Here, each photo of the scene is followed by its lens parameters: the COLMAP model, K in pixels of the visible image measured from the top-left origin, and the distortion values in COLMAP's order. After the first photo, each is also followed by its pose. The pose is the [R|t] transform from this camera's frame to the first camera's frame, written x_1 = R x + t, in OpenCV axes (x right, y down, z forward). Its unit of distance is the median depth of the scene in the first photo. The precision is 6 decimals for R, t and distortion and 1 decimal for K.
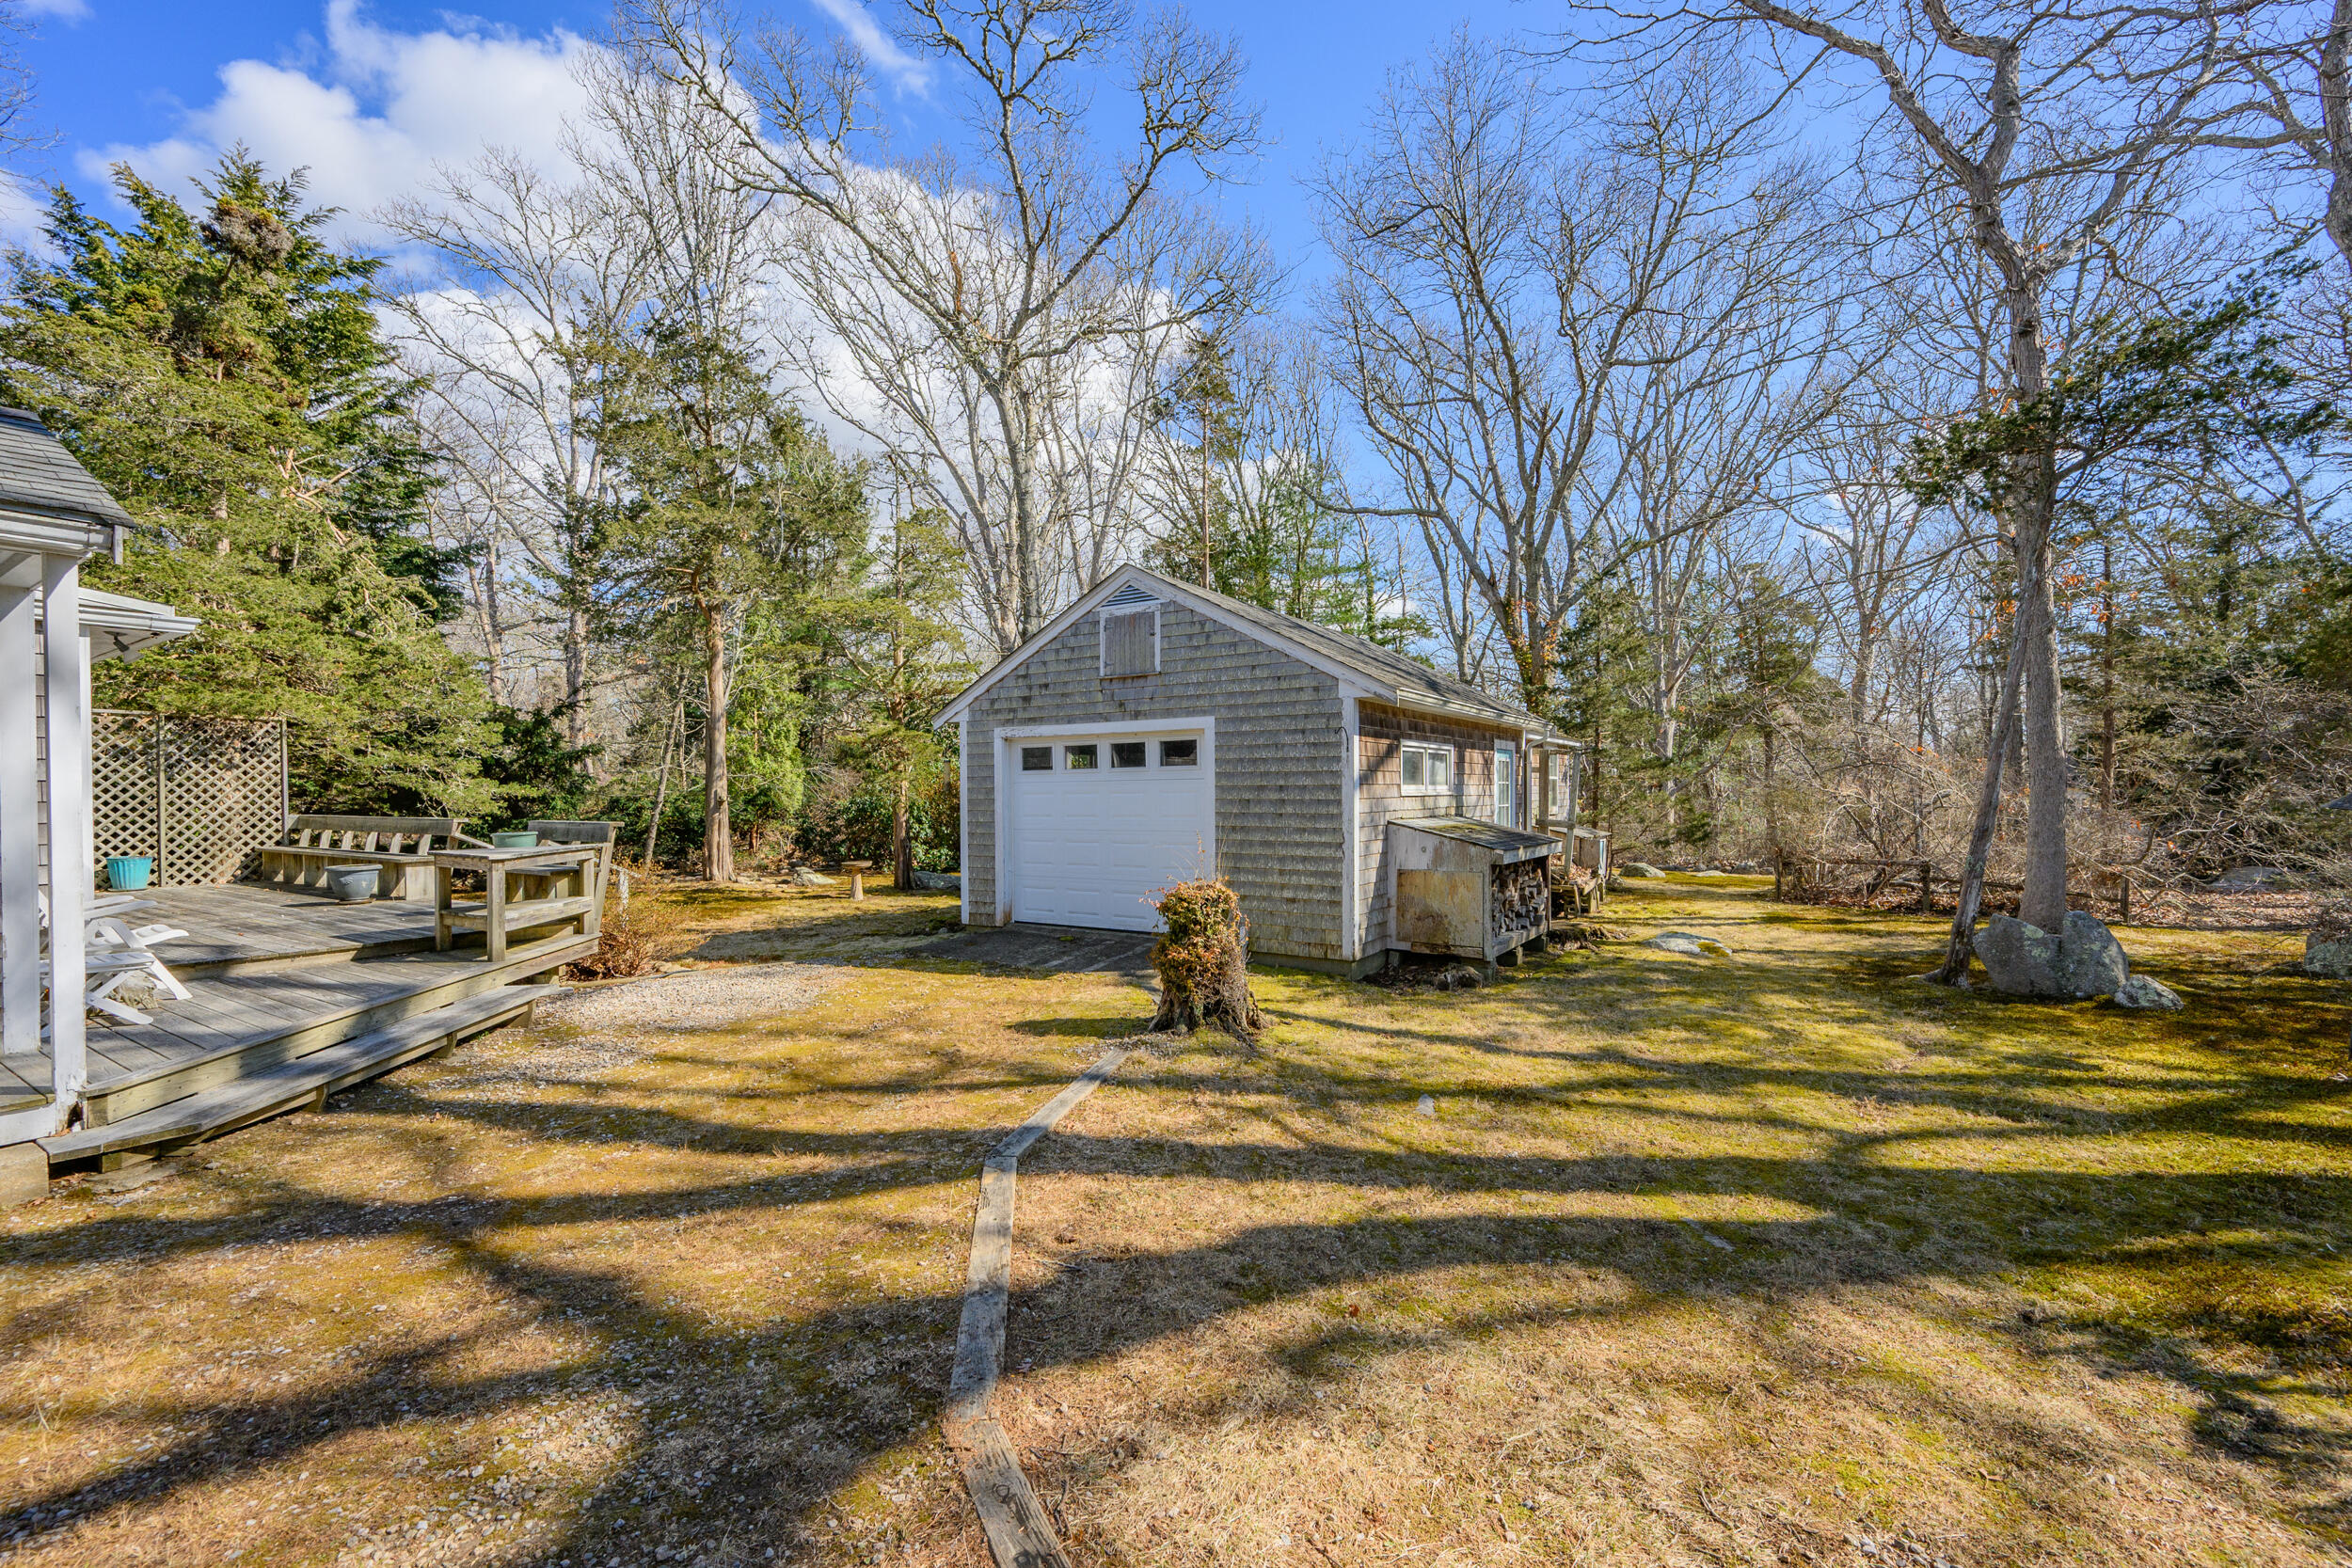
lens RADIAL K [[958.5, 0, 1167.6], [0, 958.5, 797.4], [0, 0, 1]] dist [-0.006506, 0.000458]
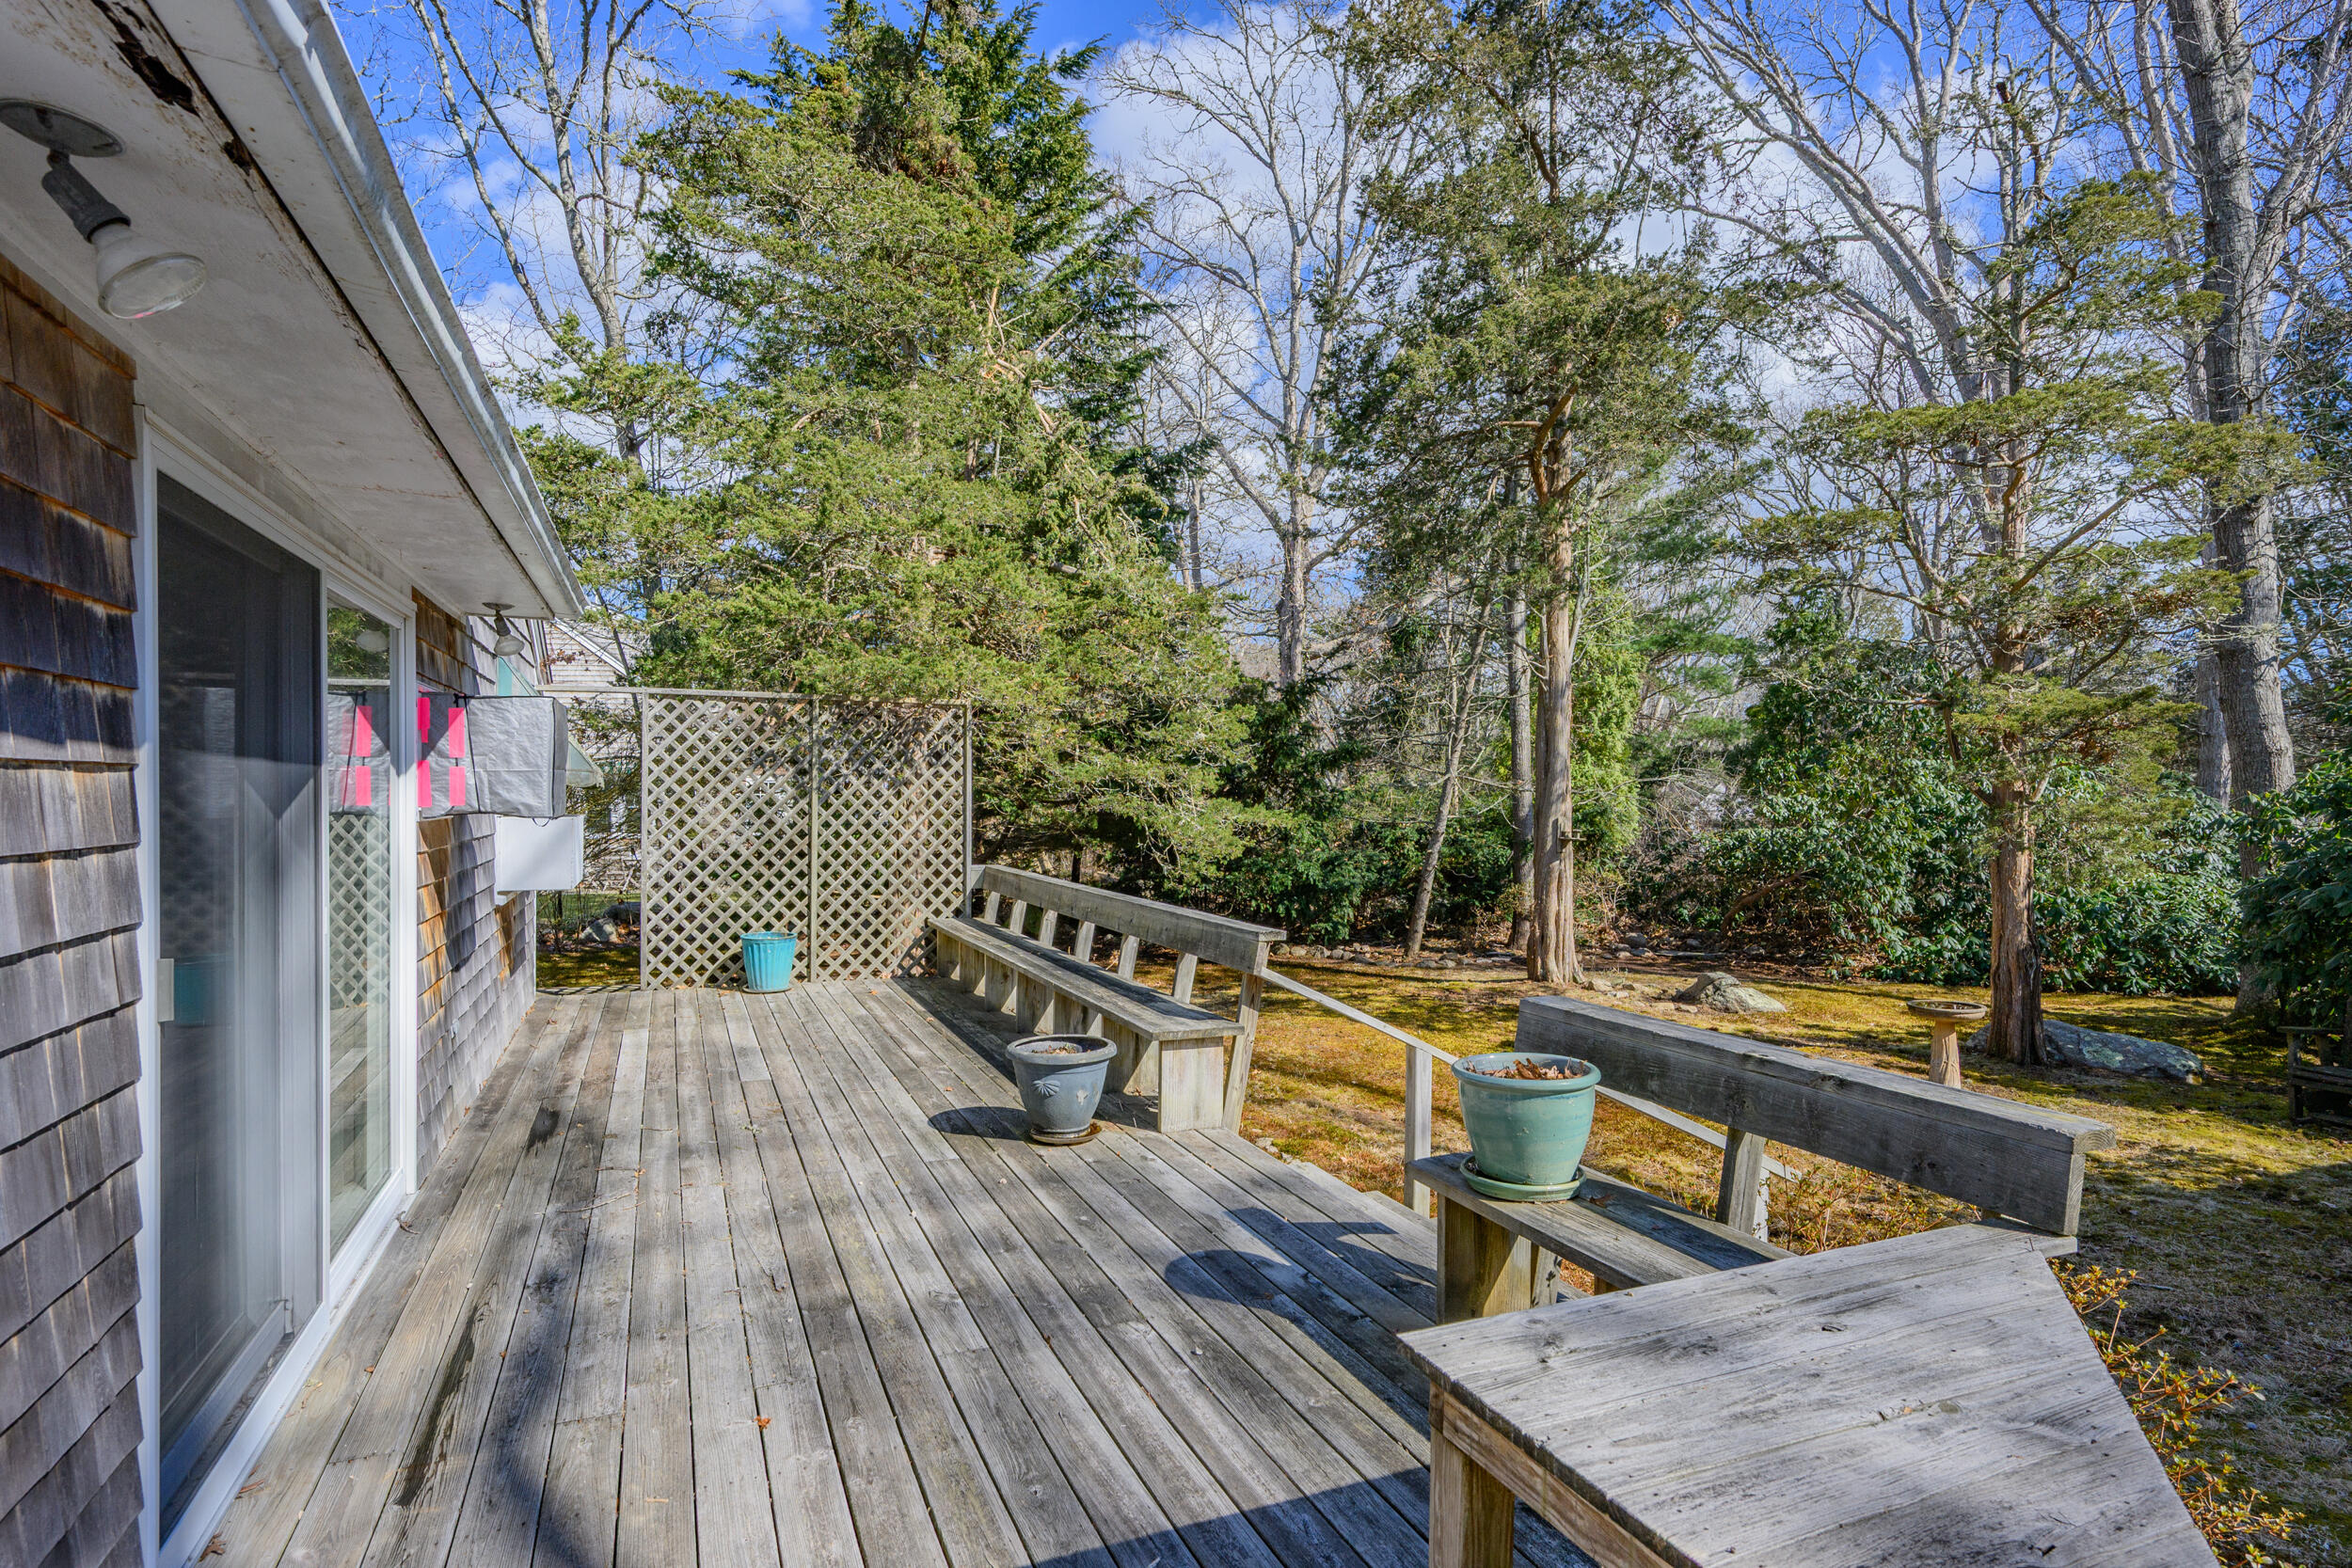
lens RADIAL K [[1170.9, 0, 1167.1], [0, 1170.9, 789.7], [0, 0, 1]] dist [-0.002804, -0.000508]
pose [[0.821115, 0.012398, -0.570628, -0.366142], [-0.018245, 0.999823, -0.004531, -0.024200], [0.570471, 0.014132, 0.821196, 0.422891]]
